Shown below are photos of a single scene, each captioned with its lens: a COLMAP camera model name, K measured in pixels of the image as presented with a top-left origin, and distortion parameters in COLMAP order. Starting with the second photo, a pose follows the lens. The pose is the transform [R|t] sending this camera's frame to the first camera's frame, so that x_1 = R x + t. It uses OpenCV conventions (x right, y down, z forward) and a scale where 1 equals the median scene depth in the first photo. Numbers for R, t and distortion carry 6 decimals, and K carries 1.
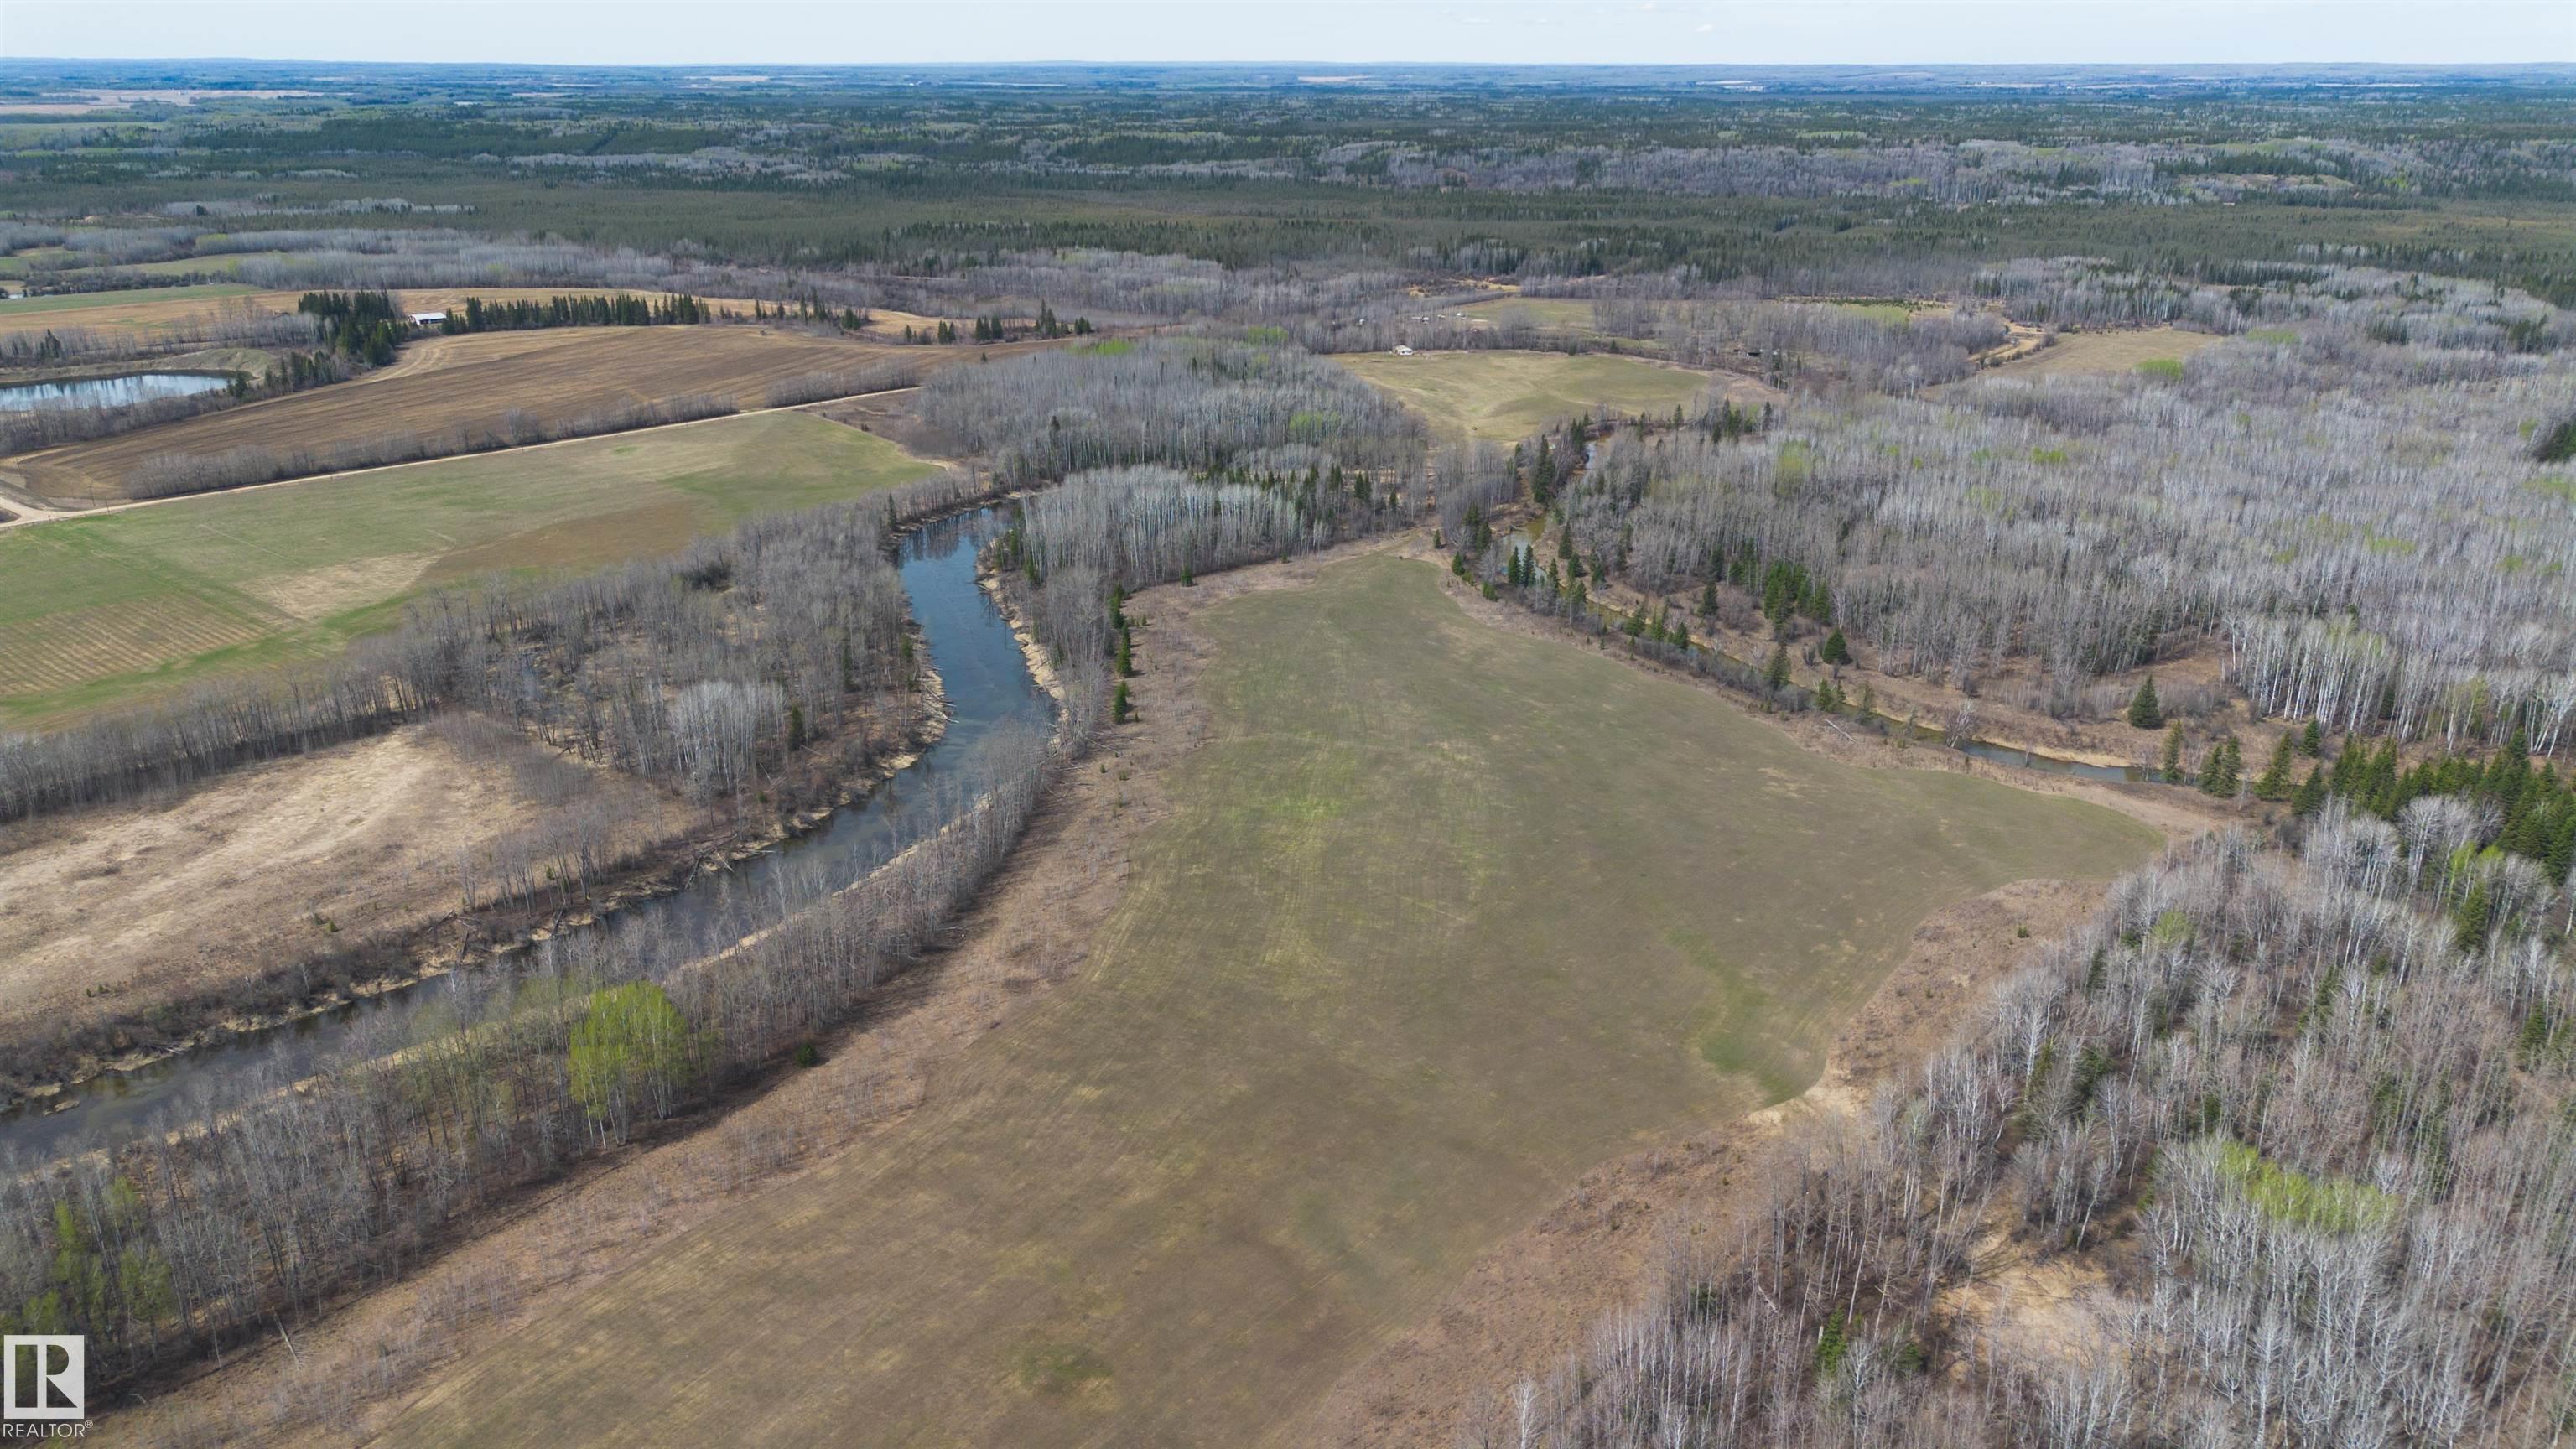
lens RADIAL K [[1812.3, 0, 1284.4], [0, 1812.3, 719.7], [0, 0, 1]] dist [0.064713, -0.059327]
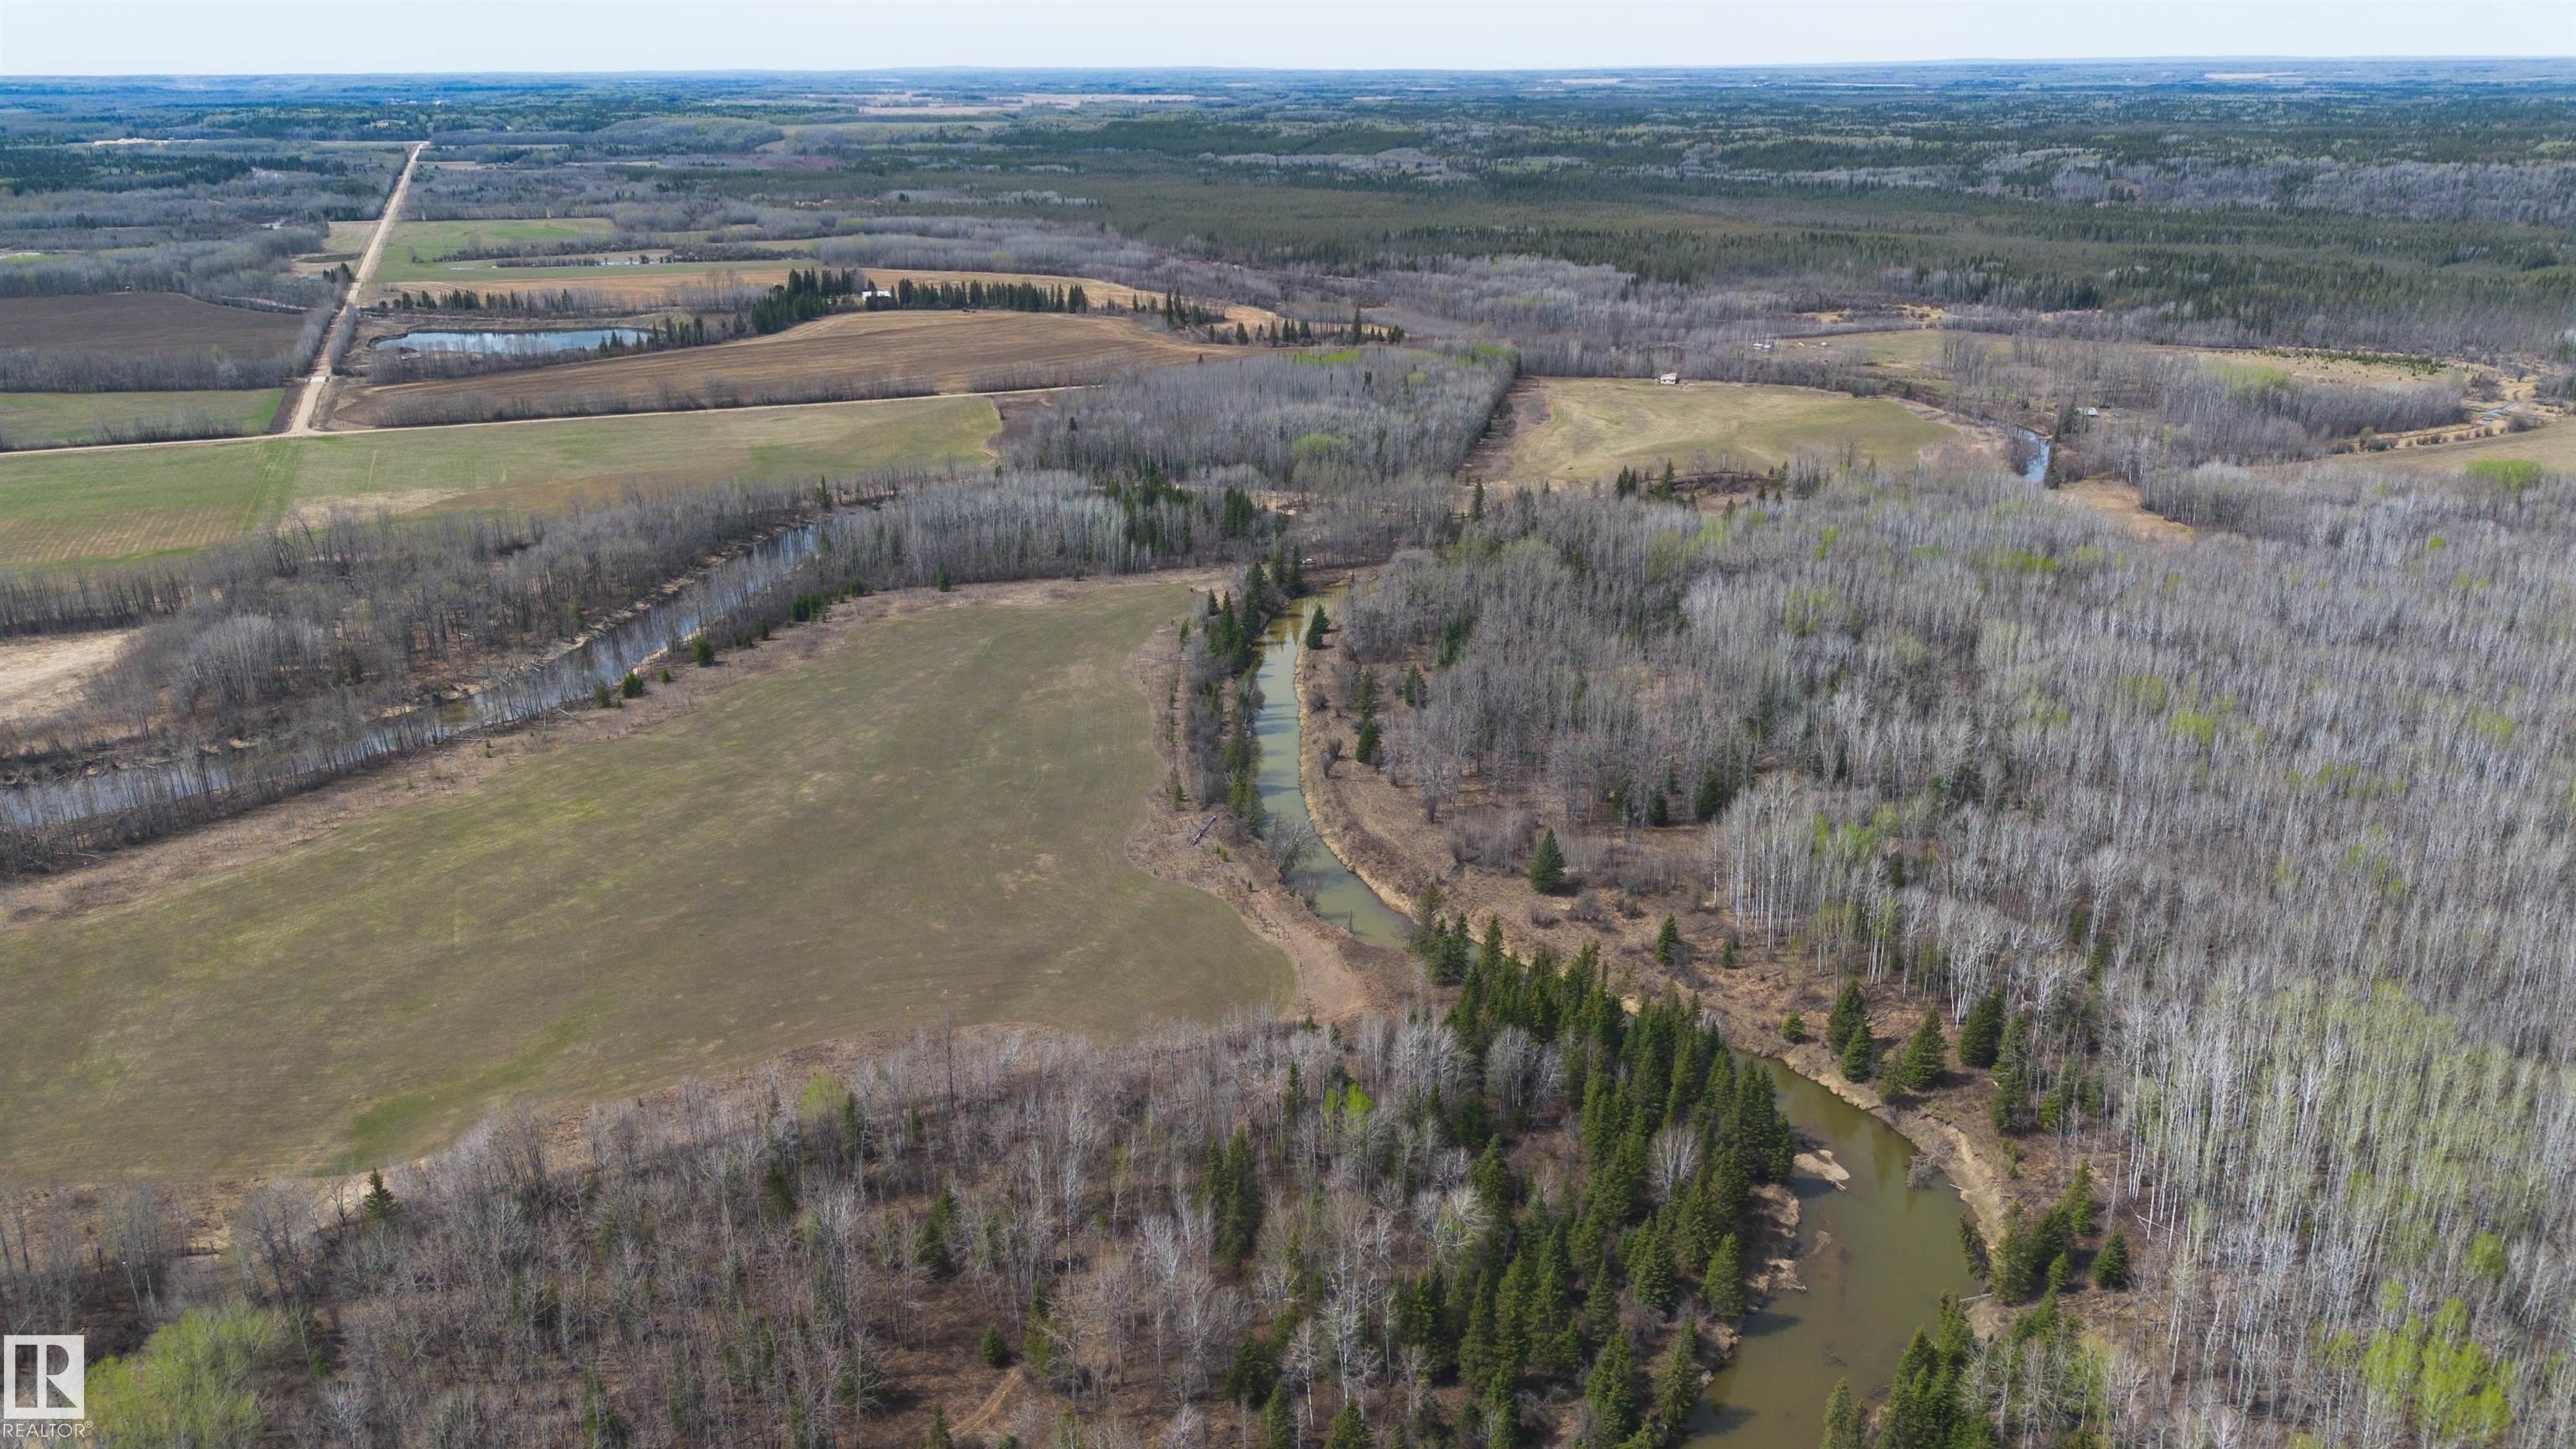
lens RADIAL K [[1812.3, 0, 1291.9], [0, 1812.3, 720.4], [0, 0, 1]] dist [0.064713, -0.059327]
pose [[0.903683, 0.143659, -0.403384, 0.208399], [-0.143838, 0.989145, 0.030036, -0.023617], [0.403321, 0.030879, 0.914538, 0.063125]]
